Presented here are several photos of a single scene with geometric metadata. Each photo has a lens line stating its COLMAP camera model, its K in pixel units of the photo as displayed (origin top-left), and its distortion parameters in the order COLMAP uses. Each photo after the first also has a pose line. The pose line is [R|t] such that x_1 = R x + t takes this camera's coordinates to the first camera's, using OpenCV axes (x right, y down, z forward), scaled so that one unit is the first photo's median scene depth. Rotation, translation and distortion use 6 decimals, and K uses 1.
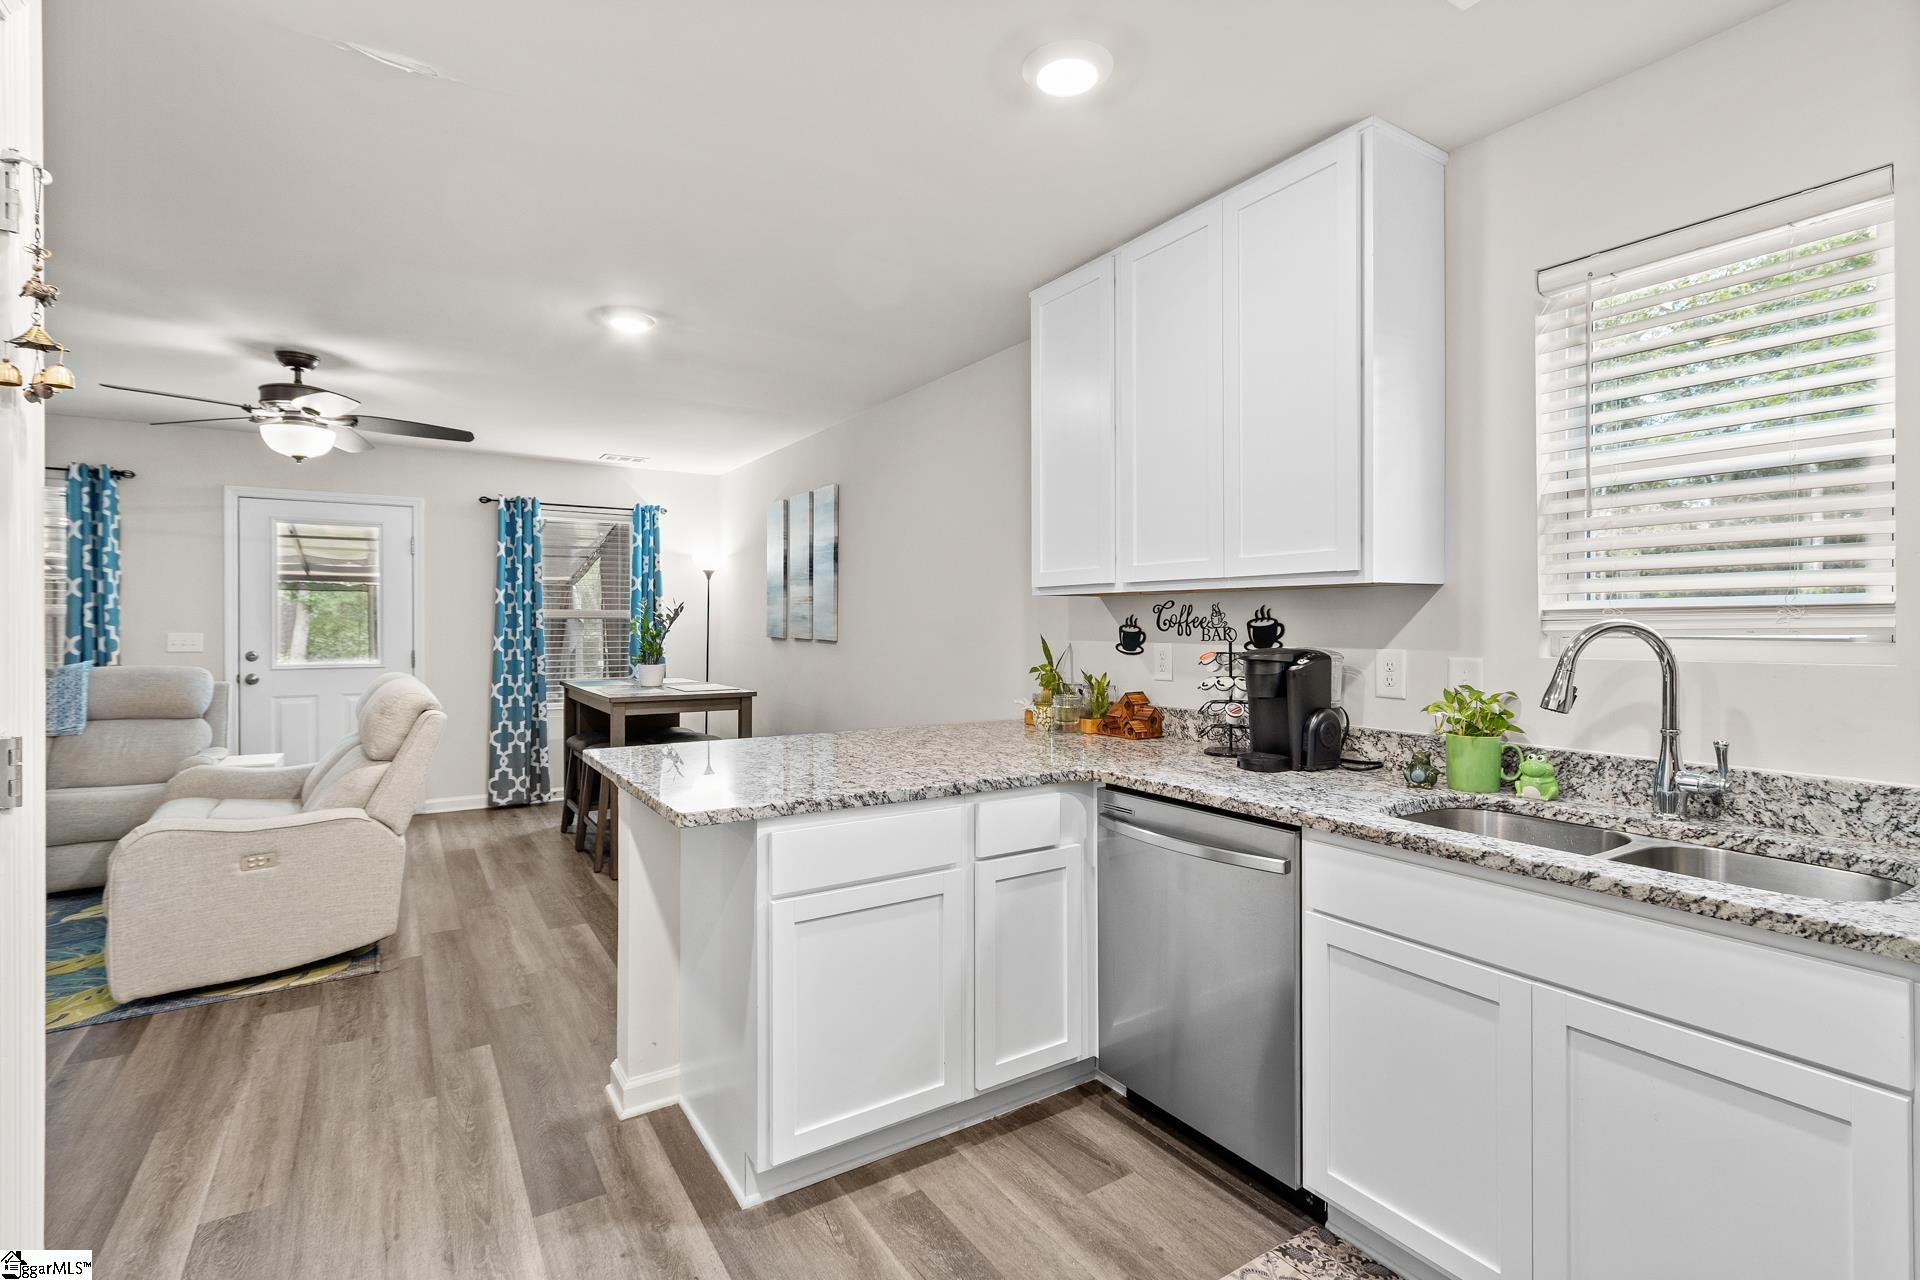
lens RADIAL K [[884.6, 0, 998.4], [0, 884.6, 625.0], [0, 0, 1]] dist [0.004179, -0.001165]
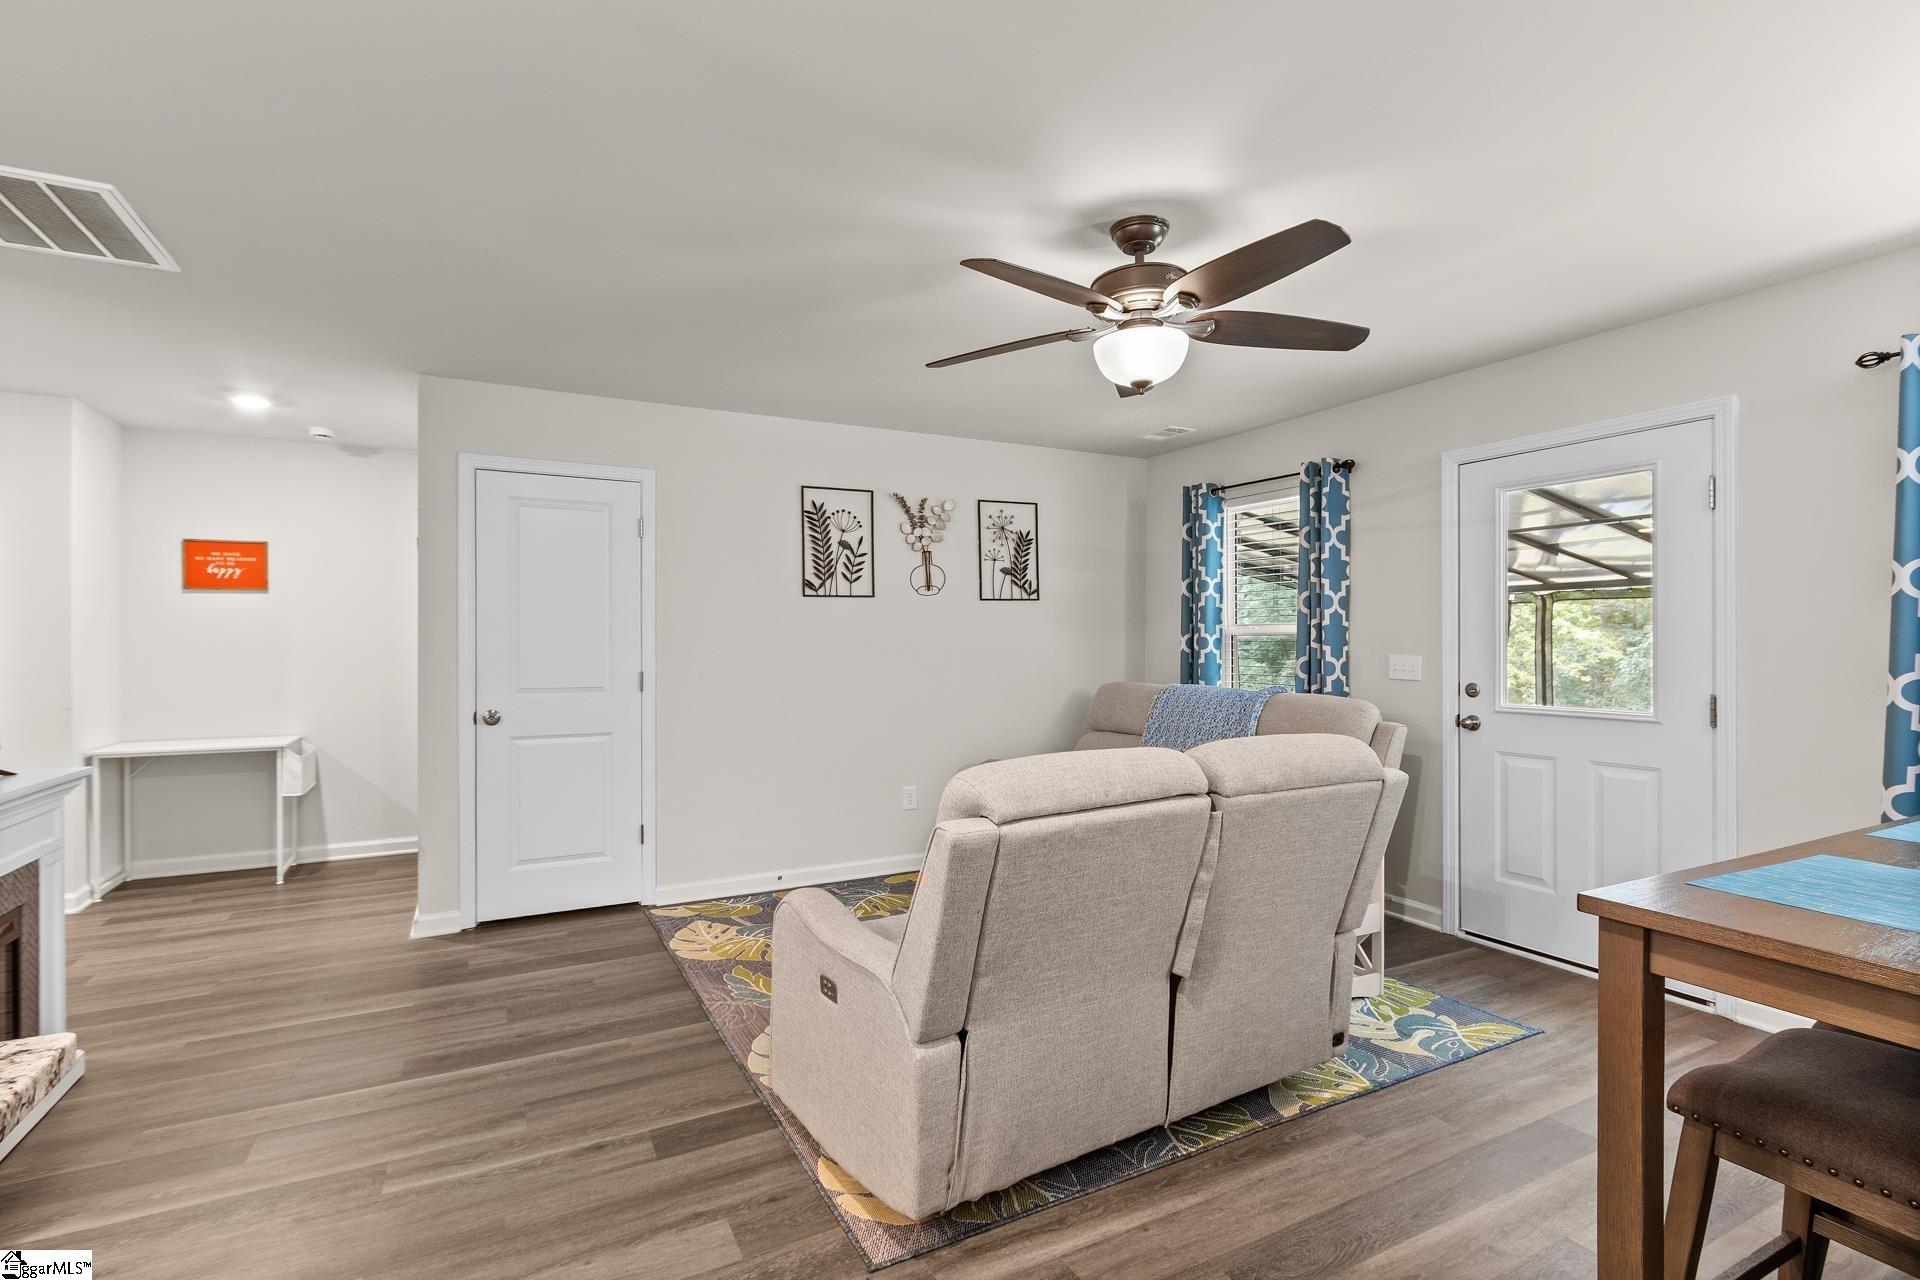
lens RADIAL K [[884.6, 0, 945.6], [0, 884.6, 642.1], [0, 0, 1]] dist [0.004179, -0.001165]
pose [[-0.137448, -0.001323, -0.990508, -0.084049], [-0.002574, 0.999996, -0.000979, -0.000569], [0.990506, 0.002415, -0.137451, 0.601285]]
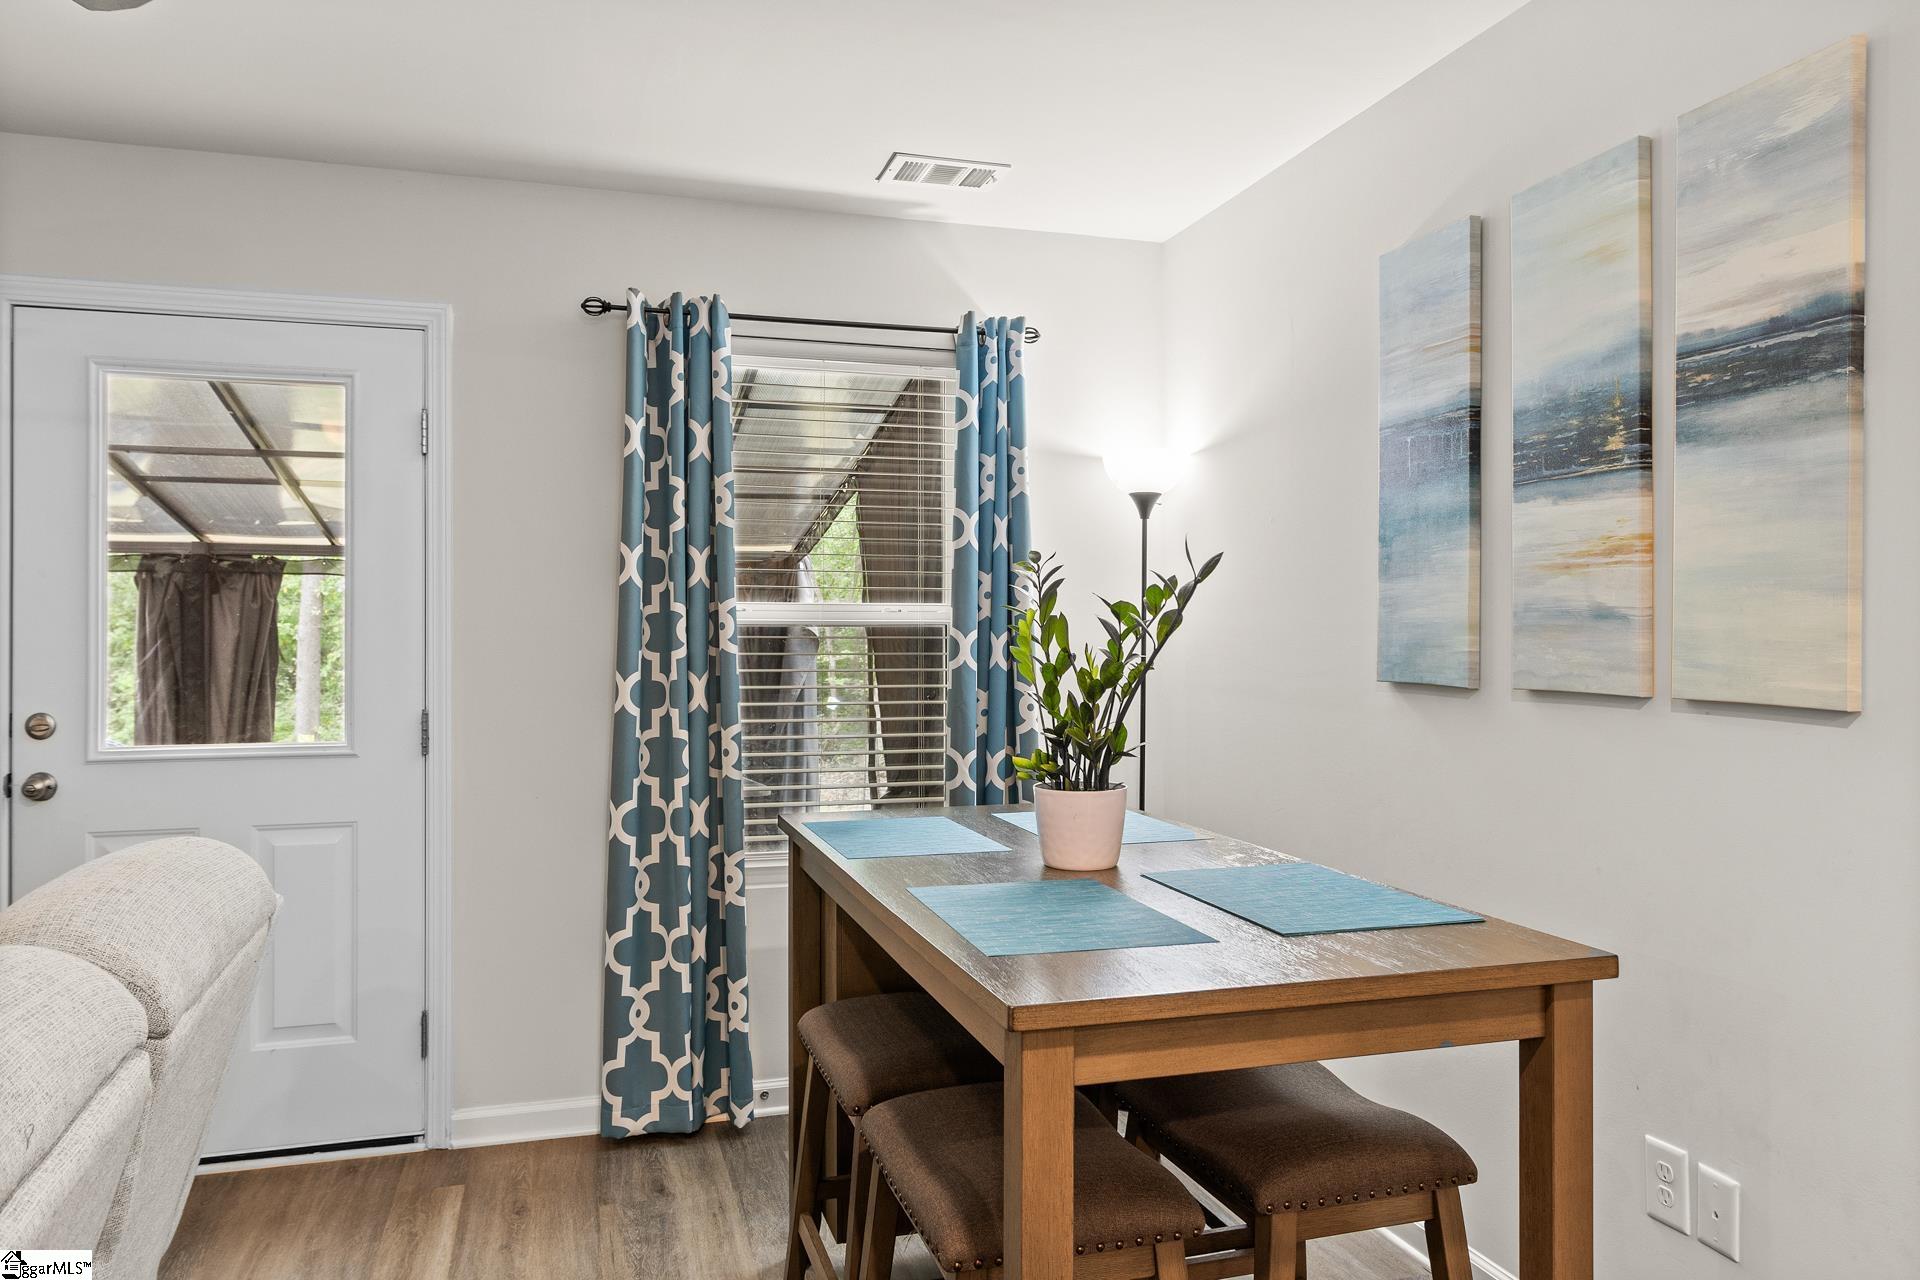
lens RADIAL K [[1370.9, 0, 965.8], [0, 1370.9, 627.8], [0, 0, 1]] dist [0.002033, 0.007679]
pose [[0.949637, -0.003861, -0.313329, -0.249420], [0.000283, 0.999934, -0.011464, 0.000292], [0.313353, 0.010798, 0.949575, 0.497758]]
